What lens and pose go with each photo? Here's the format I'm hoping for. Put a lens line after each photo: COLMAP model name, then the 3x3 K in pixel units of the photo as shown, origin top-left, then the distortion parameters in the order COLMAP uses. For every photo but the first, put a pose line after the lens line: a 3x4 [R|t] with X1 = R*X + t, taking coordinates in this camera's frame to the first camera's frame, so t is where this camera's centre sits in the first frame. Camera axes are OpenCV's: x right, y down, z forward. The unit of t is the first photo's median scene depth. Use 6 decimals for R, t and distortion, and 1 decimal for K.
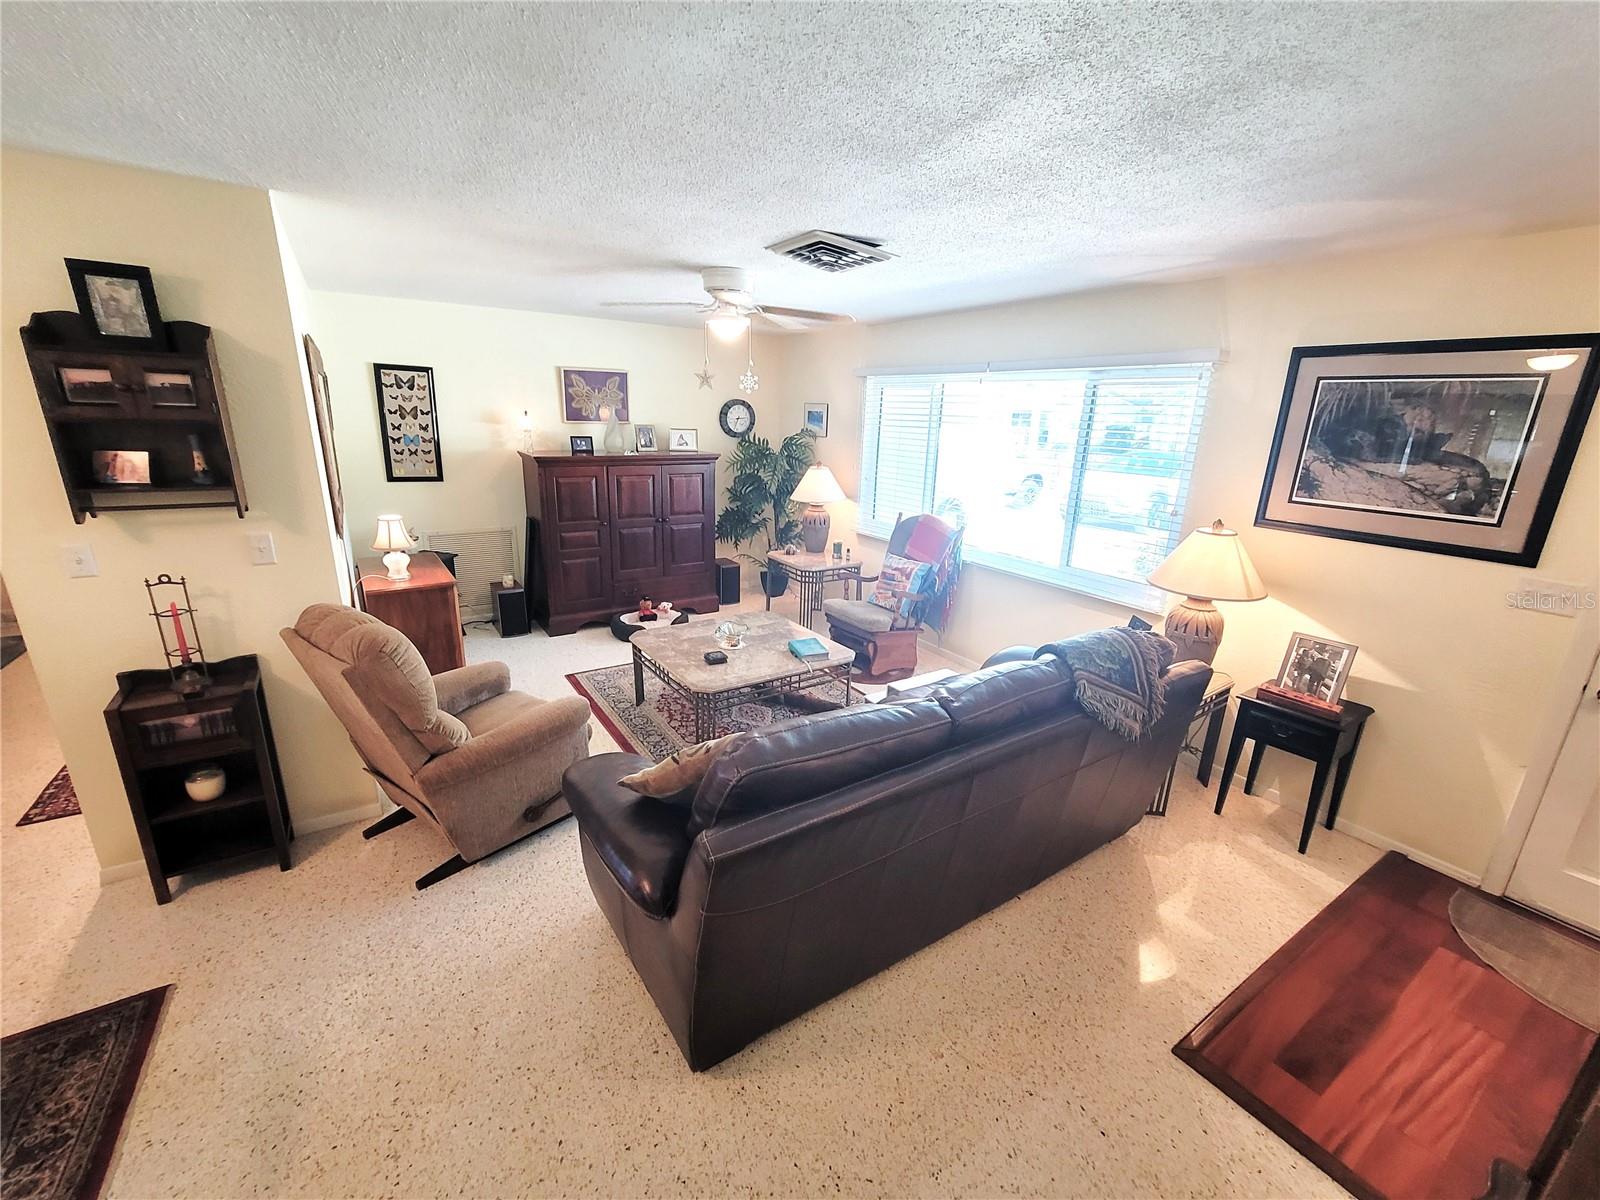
lens RADIAL K [[661.9, 0, 800.0], [0, 661.9, 600.0], [0, 0, 1]] dist [-0.002273, 0.000201]
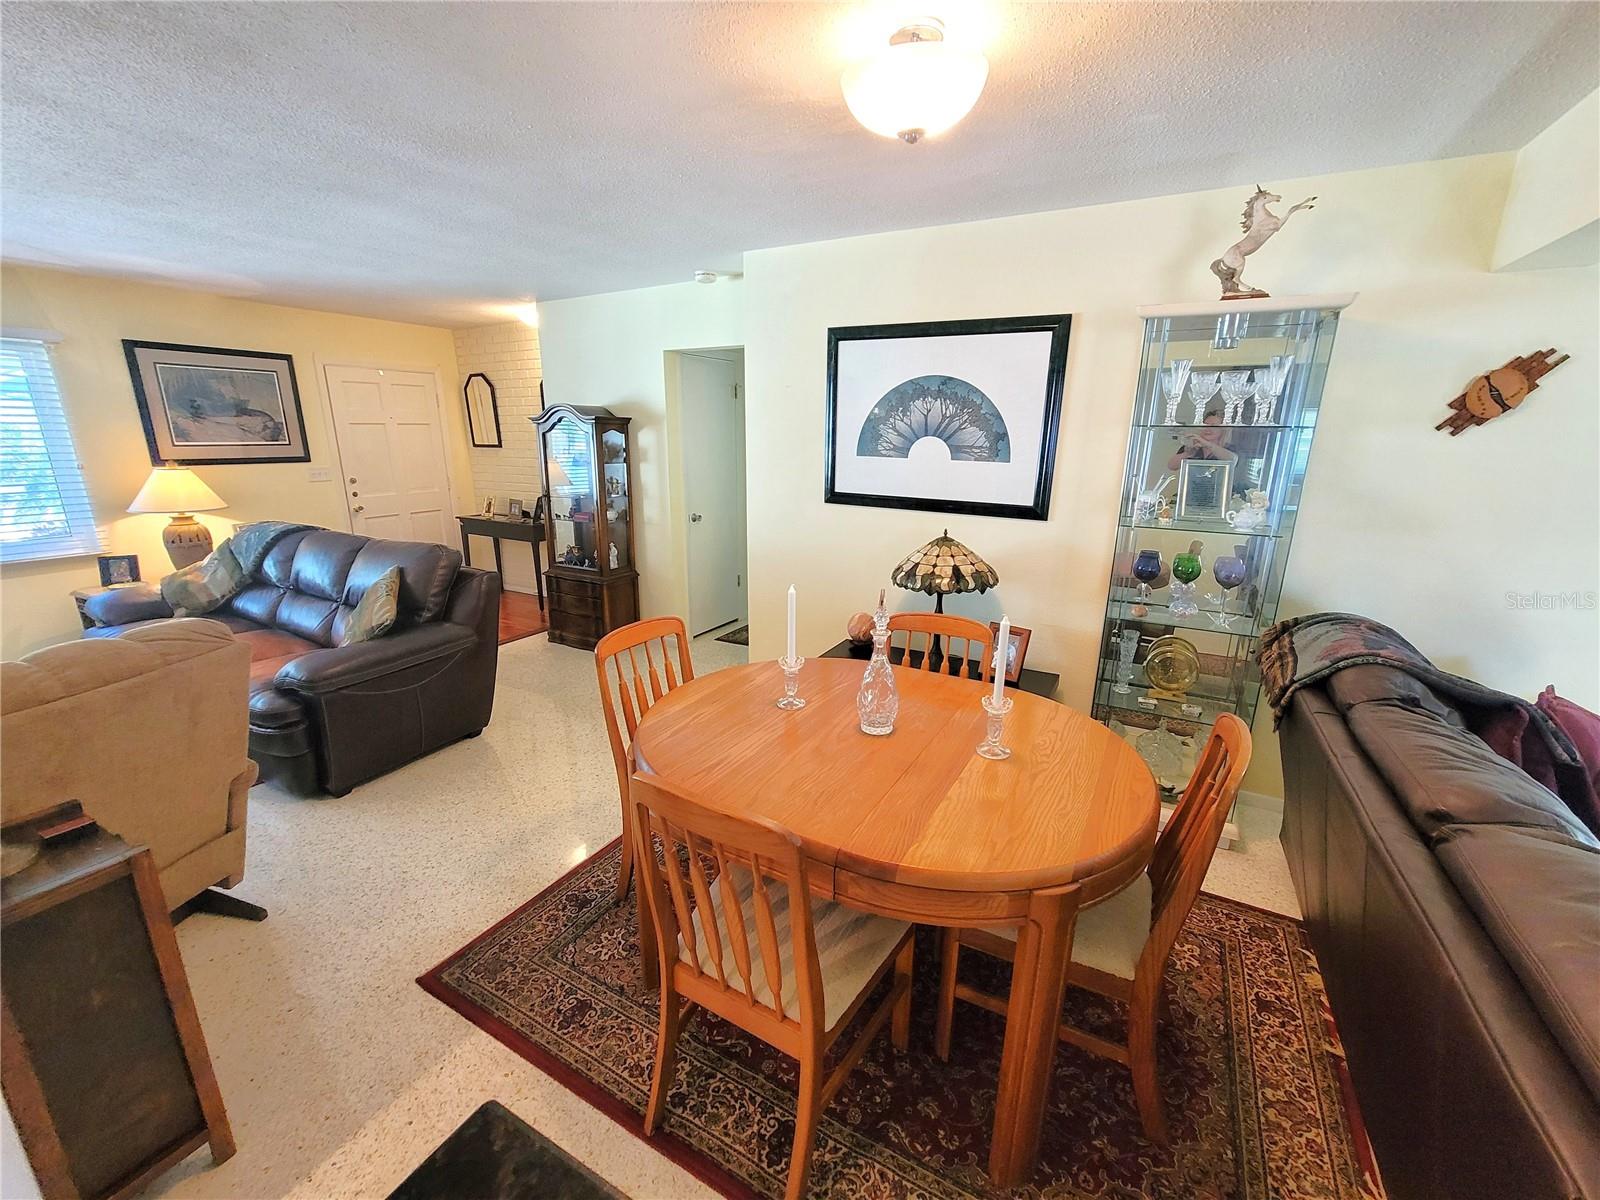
lens RADIAL K [[661.9, 0, 800.0], [0, 661.9, 600.0], [0, 0, 1]] dist [-0.002273, 0.000201]
pose [[-0.460950, -0.248453, 0.851937, -1.375159], [0.229110, 0.894145, 0.384725, -0.093102], [-0.857341, 0.372527, -0.355233, 0.471486]]
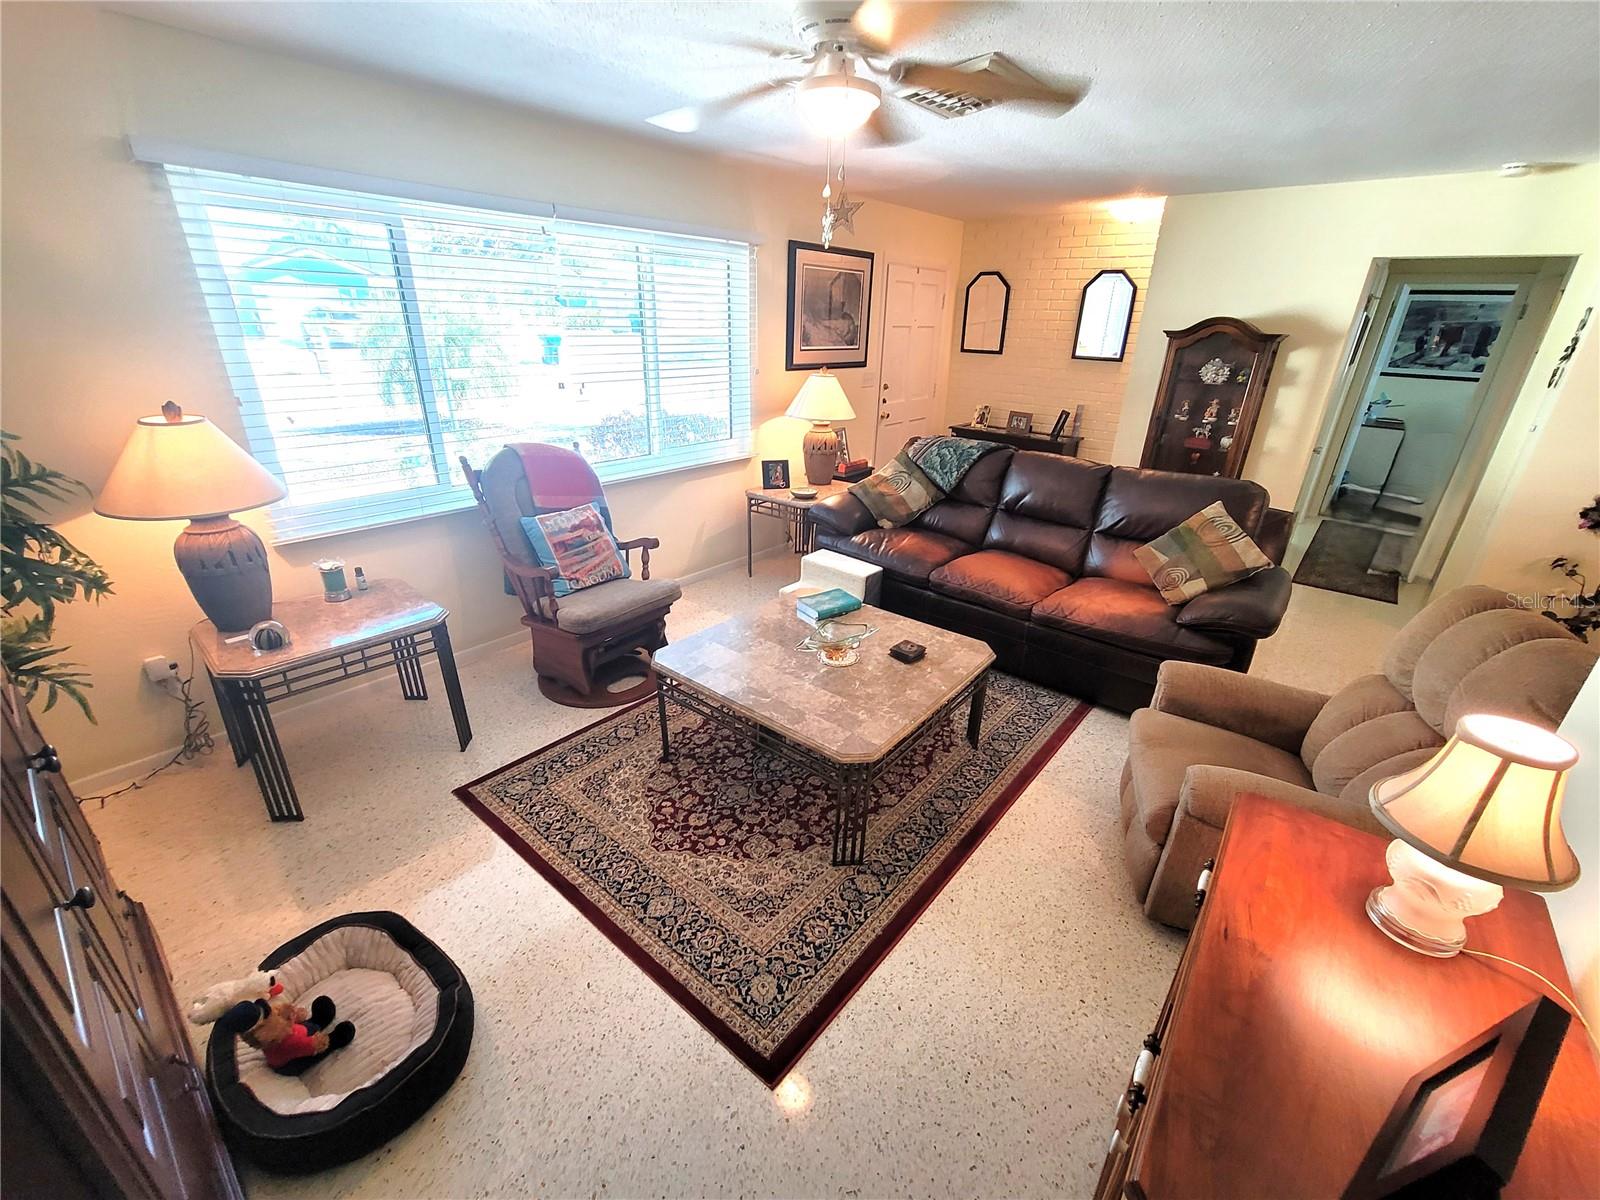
lens RADIAL K [[661.9, 0, 800.0], [0, 661.9, 600.0], [0, 0, 1]] dist [-0.002273, 0.000201]
pose [[-0.287635, -0.410987, 0.865075, -0.881520], [0.229471, 0.847364, 0.478871, -0.421358], [-0.929844, 0.336250, -0.149422, 1.526278]]
